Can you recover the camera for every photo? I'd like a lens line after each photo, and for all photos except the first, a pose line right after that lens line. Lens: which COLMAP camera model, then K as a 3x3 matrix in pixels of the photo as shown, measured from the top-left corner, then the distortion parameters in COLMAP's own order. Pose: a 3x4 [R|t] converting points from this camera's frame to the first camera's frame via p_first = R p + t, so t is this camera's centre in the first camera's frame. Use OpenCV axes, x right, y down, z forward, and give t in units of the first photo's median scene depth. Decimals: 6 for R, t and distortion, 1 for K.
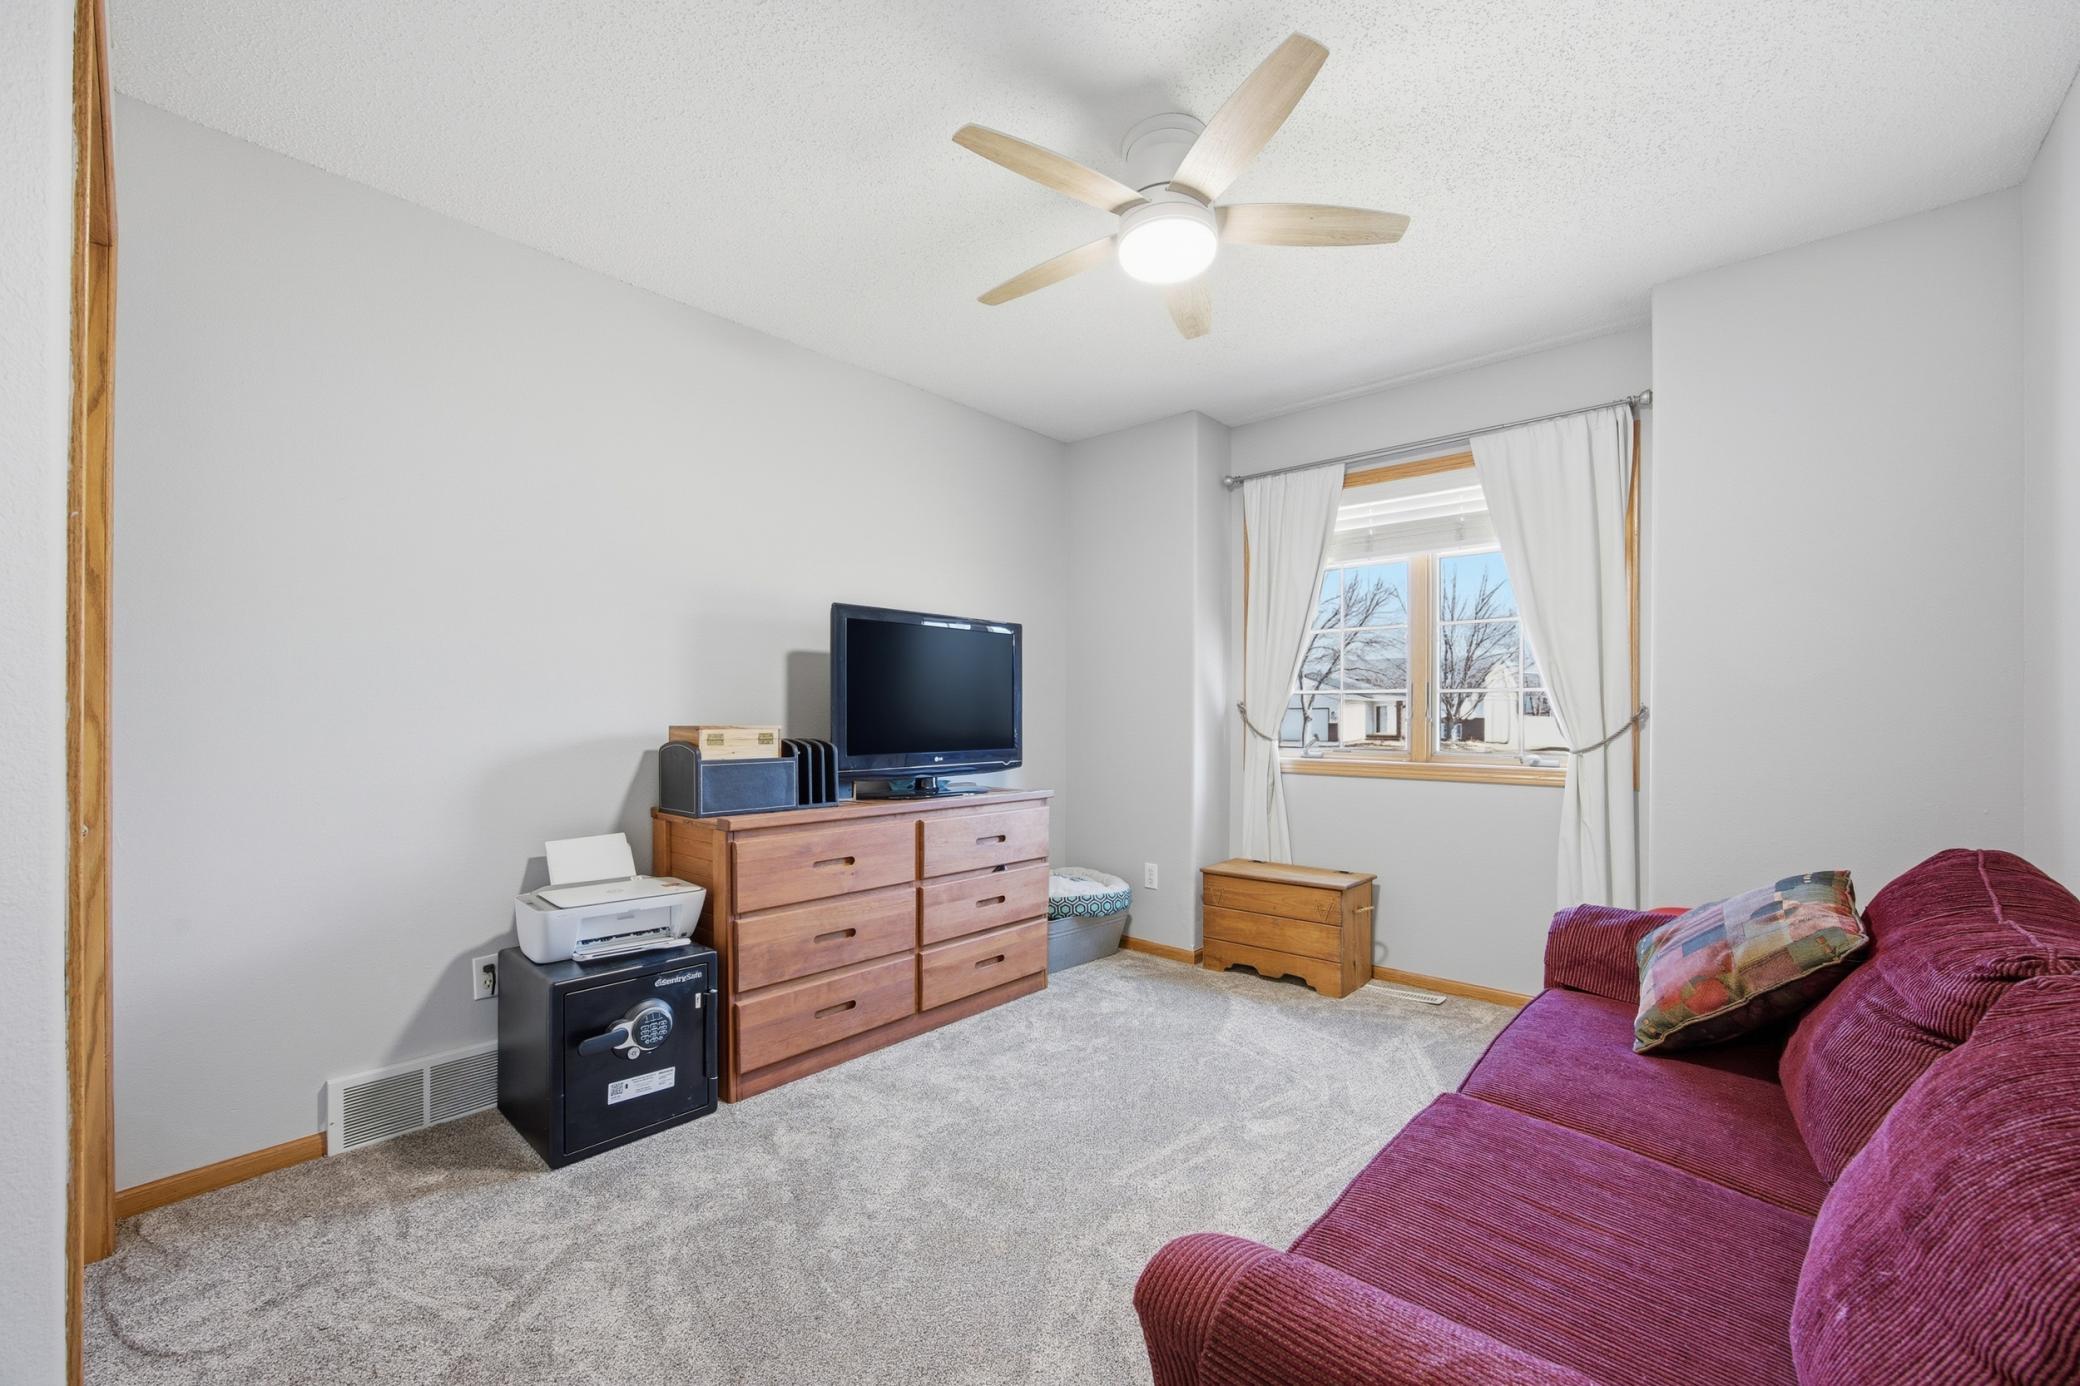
lens RADIAL K [[813.4, 0, 1043.4], [0, 813.4, 703.6], [0, 0, 1]] dist [-0.000309, 0.000091]
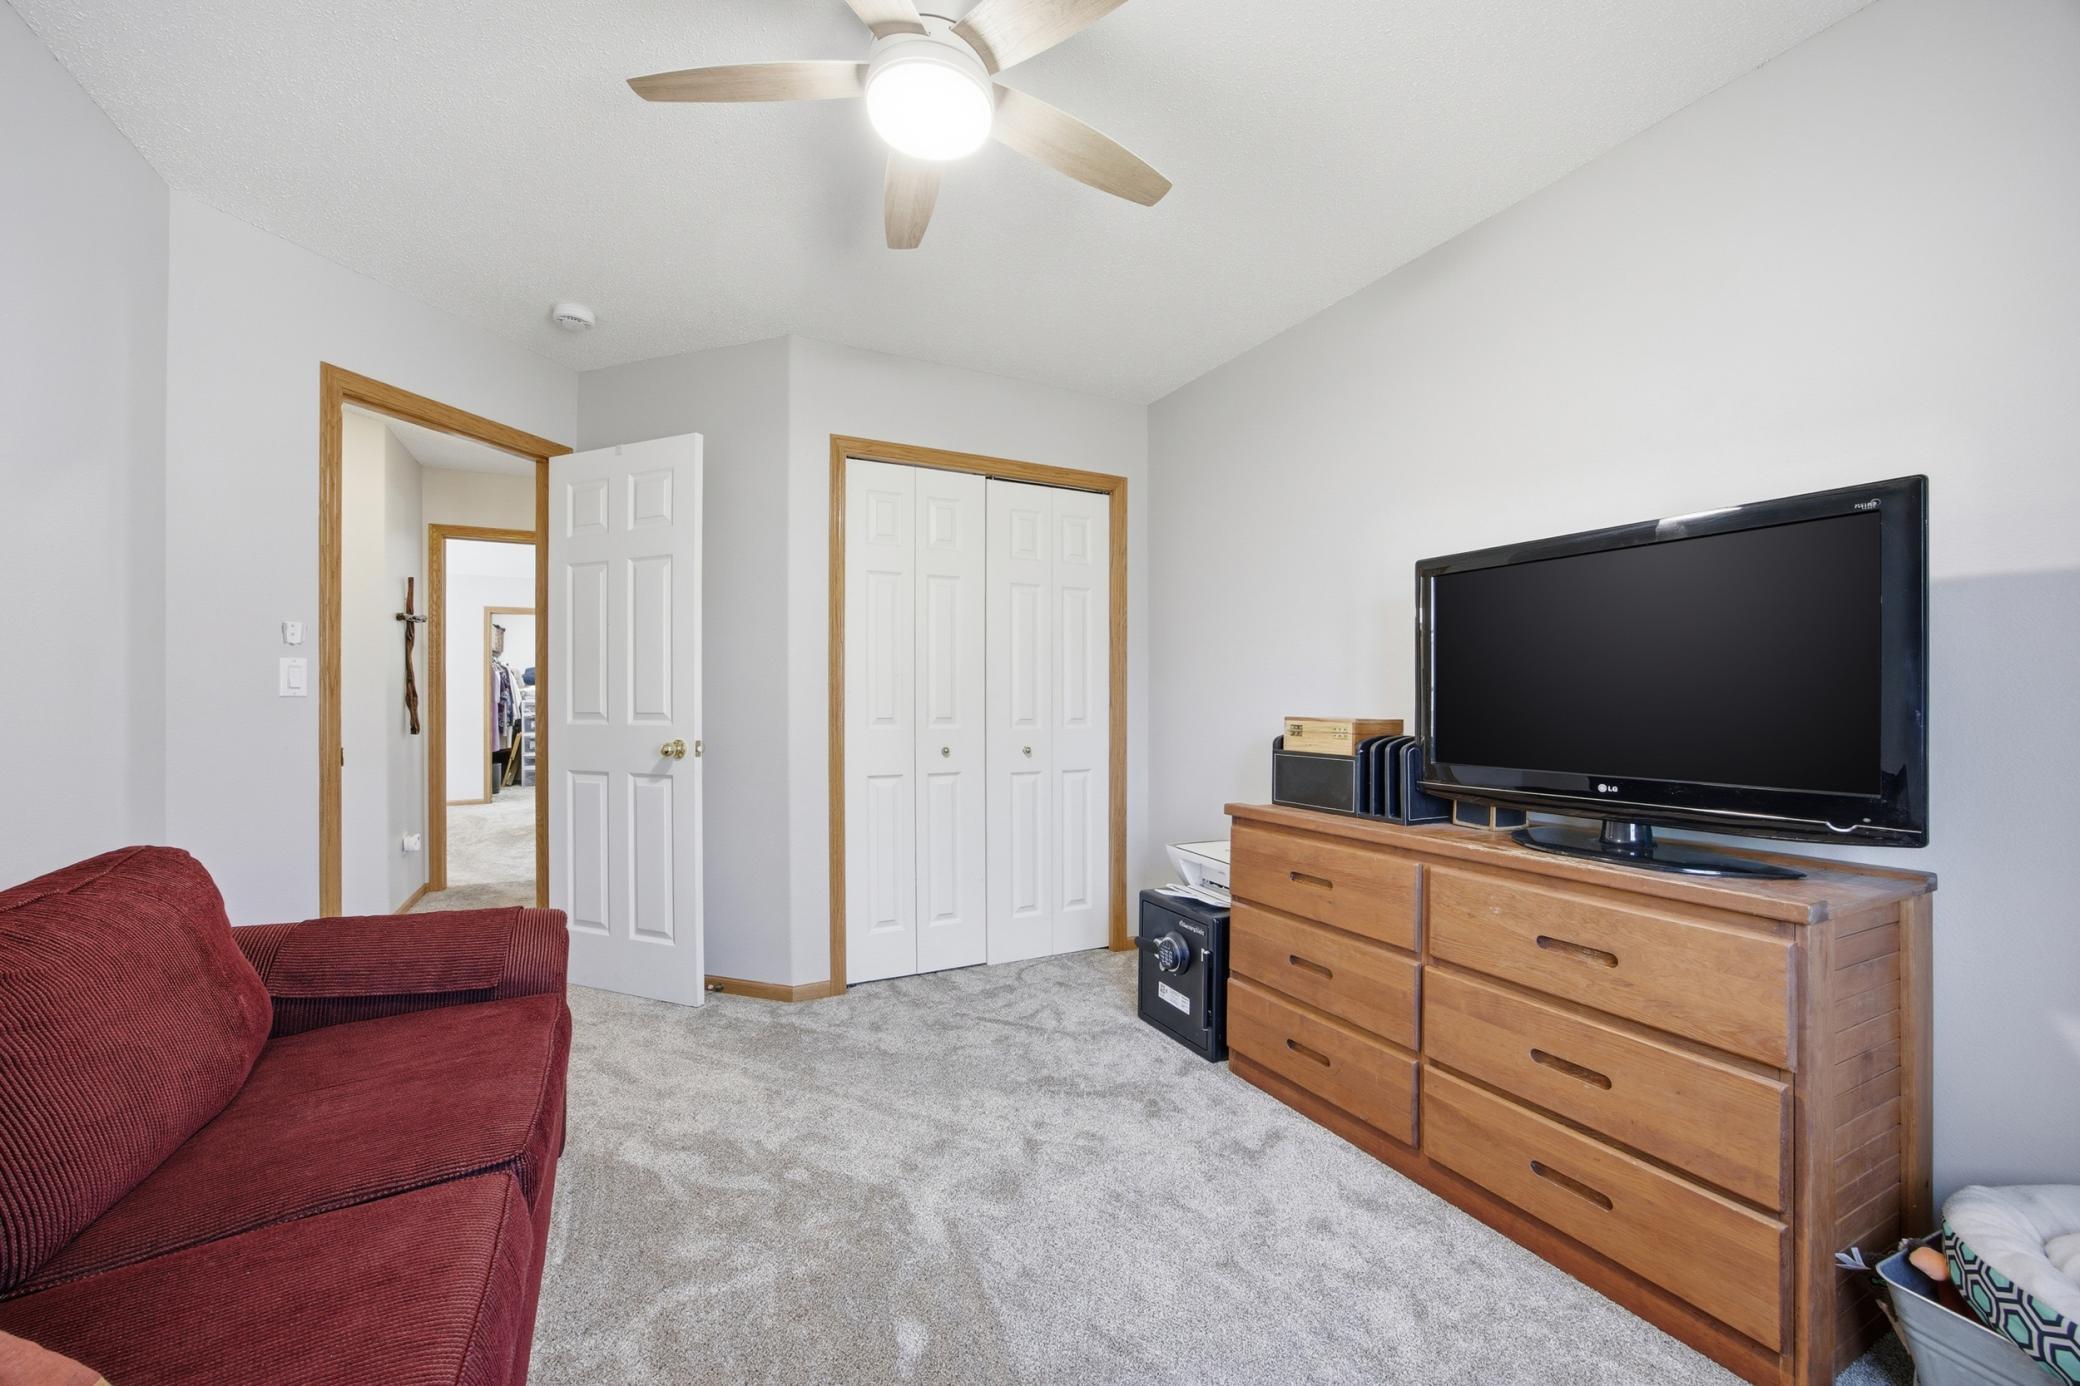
lens RADIAL K [[813.4, 0, 1043.4], [0, 813.4, 703.6], [0, 0, 1]] dist [-0.000309, 0.000091]
pose [[-0.332785, -0.003068, -0.942998, 0.587964], [0.005440, 0.999972, -0.005173, 0.012401], [0.942987, -0.006852, -0.332759, 0.939761]]
